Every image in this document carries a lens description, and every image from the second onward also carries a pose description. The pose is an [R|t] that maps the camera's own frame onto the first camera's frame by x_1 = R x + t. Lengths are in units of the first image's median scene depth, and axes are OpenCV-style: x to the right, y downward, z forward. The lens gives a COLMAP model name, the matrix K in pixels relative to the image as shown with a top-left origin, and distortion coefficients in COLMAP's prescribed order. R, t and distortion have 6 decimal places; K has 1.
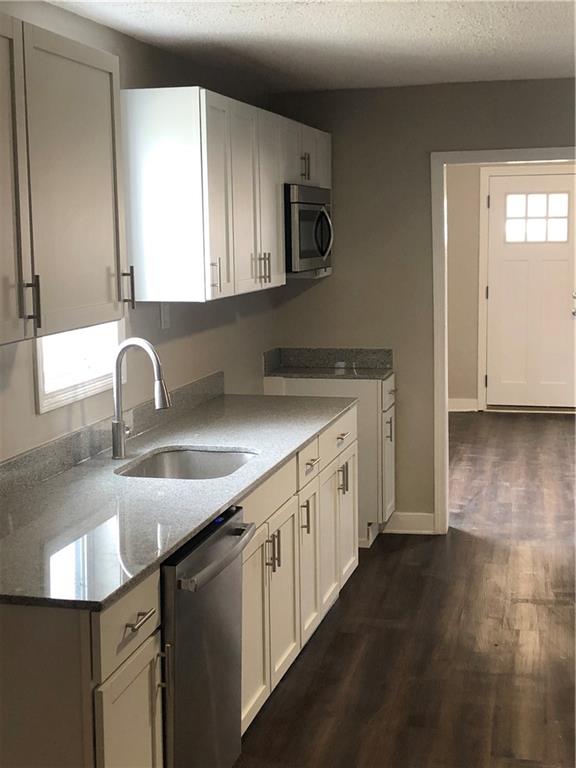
lens RADIAL K [[1130.1, 0, 271.5], [0, 1130.1, 374.7], [0, 0, 1]] dist [0.095799, 0.000000]
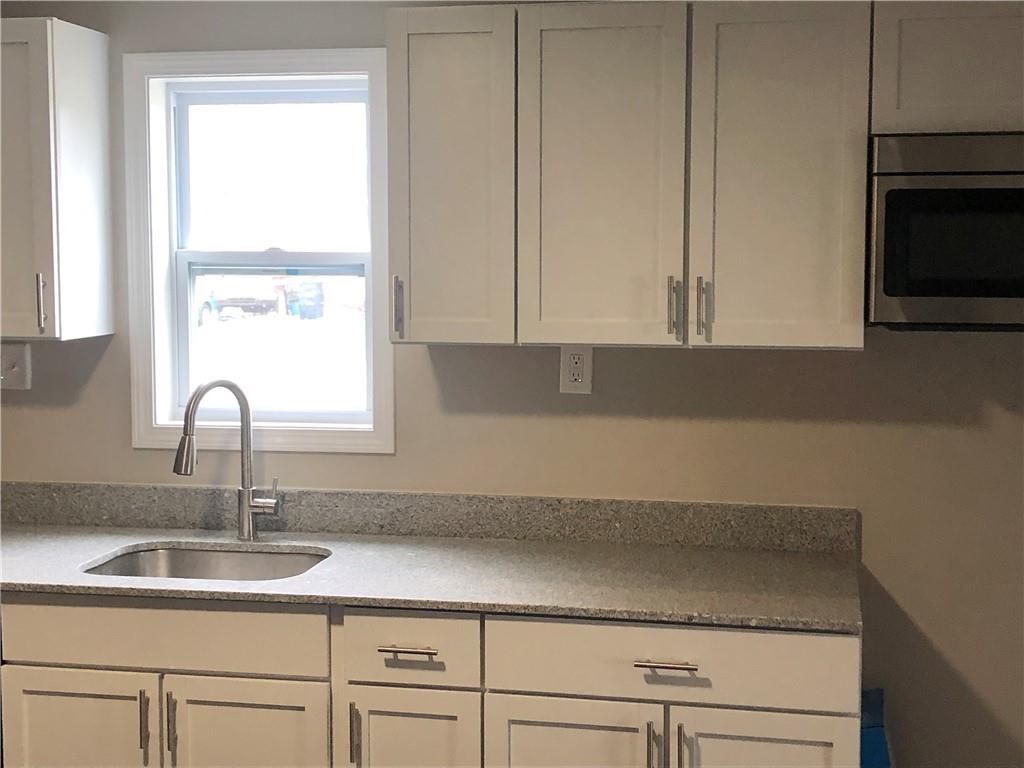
lens RADIAL K [[1506.8, 0, 509.8], [0, 1506.8, 363.6], [0, 0, 1]] dist [0.095799, 0.000000]
pose [[0.059301, 0.095179, -0.993692, 0.676377], [-0.129158, 0.987808, 0.086908, -0.117368], [0.989849, 0.123190, 0.070871, 0.869157]]
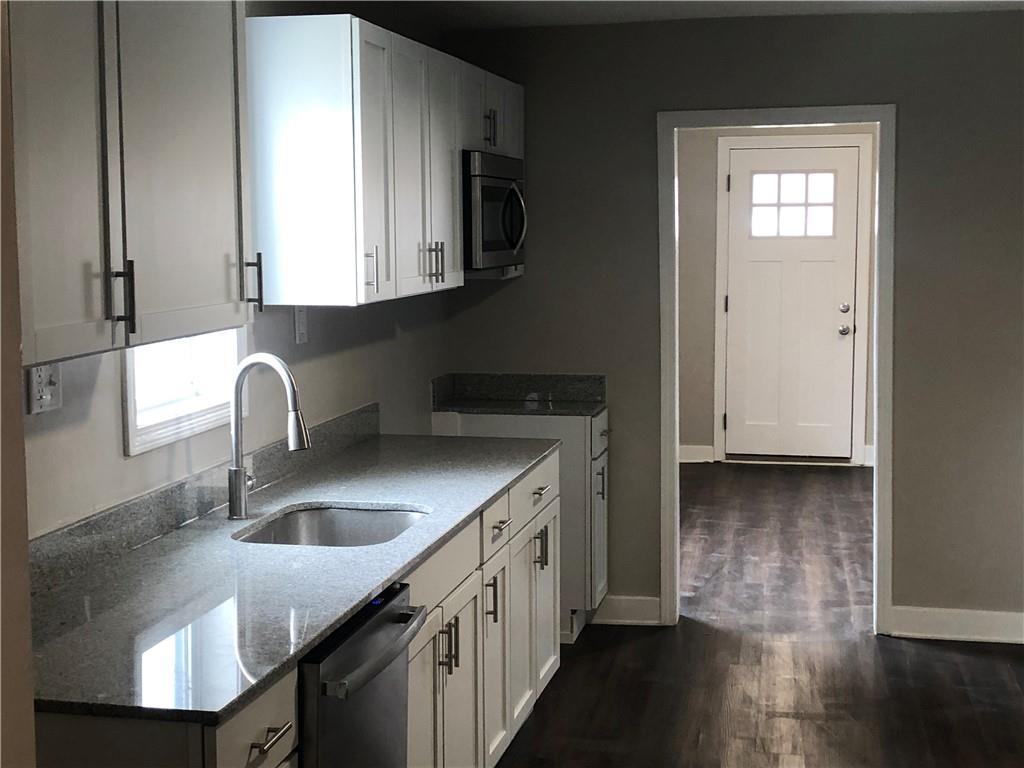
lens RADIAL K [[1506.8, 0, 479.4], [0, 1506.8, 389.1], [0, 0, 1]] dist [0.095799, 0.000000]
pose [[0.999503, 0.005112, 0.031092, -0.007867], [-0.004534, 0.999816, -0.018614, 0.006376], [-0.031182, 0.018463, 0.999343, 0.016533]]
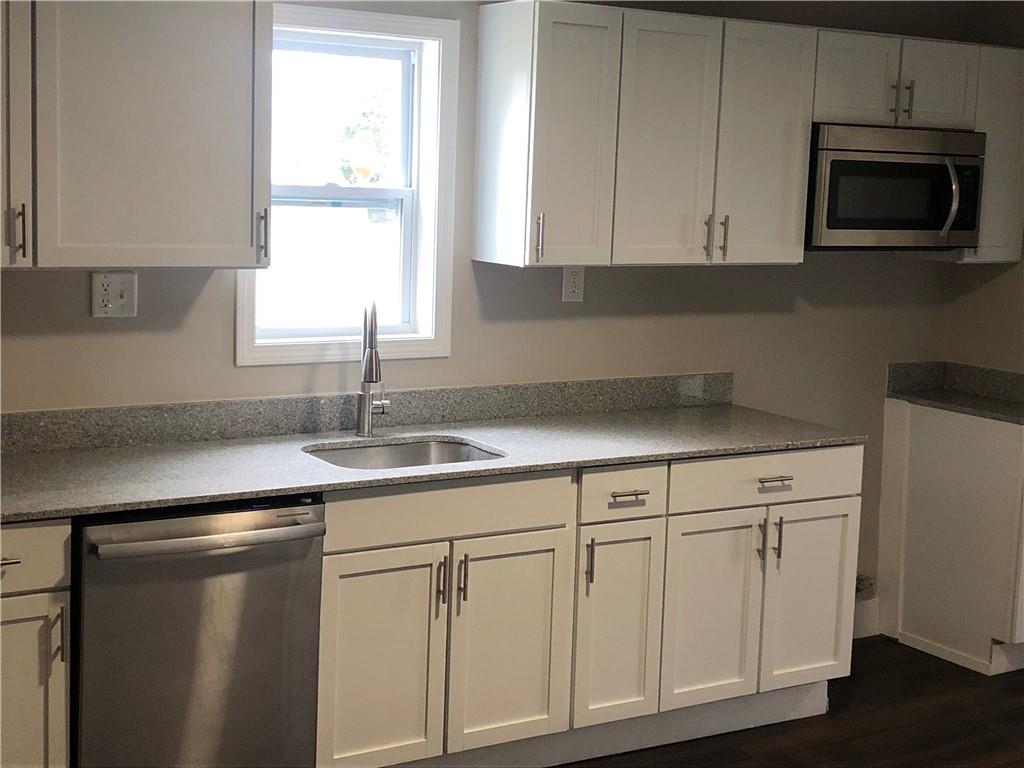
lens RADIAL K [[1506.8, 0, 489.3], [0, 1506.8, 368.1], [0, 0, 1]] dist [0.095799, 0.000000]
pose [[0.720443, 0.130720, -0.681083, 0.567031], [-0.133316, 0.989863, 0.048964, -0.036732], [0.680580, 0.055524, 0.730567, 0.179518]]
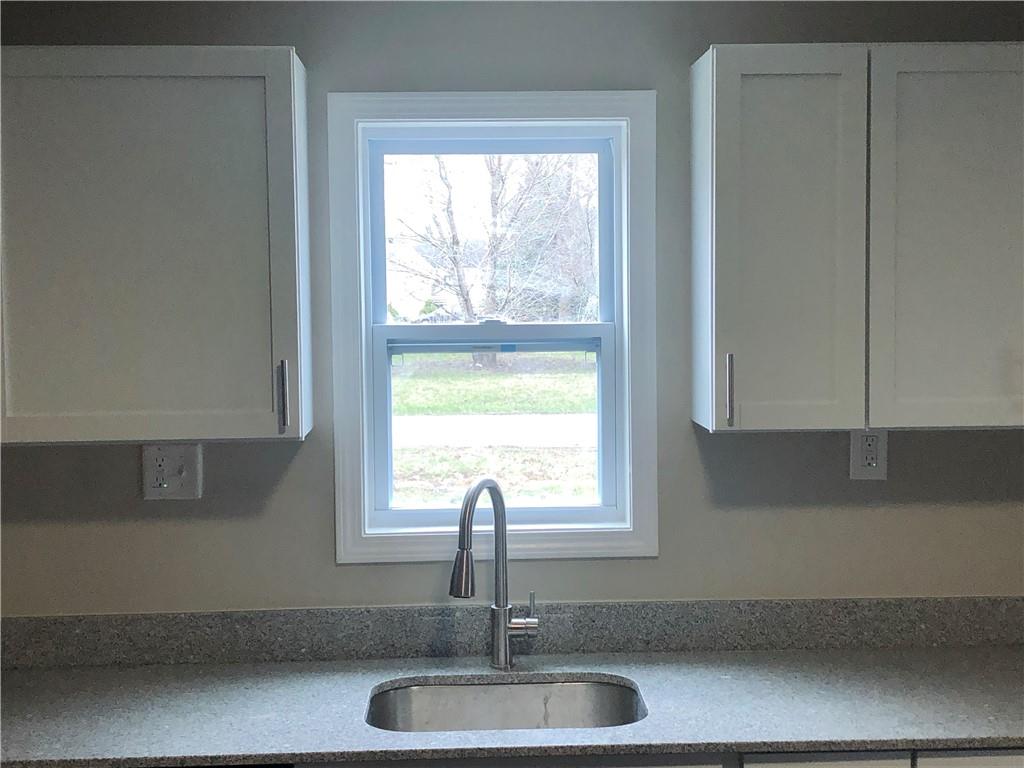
lens RADIAL K [[1506.8, 0, 524.3], [0, 1506.8, 365.9], [0, 0, 1]] dist [0.095799, 0.000000]
pose [[0.287271, 0.060996, -0.955905, 0.521513], [-0.115500, 0.992894, 0.028646, -0.092245], [0.950860, 0.102178, 0.292275, 0.602581]]
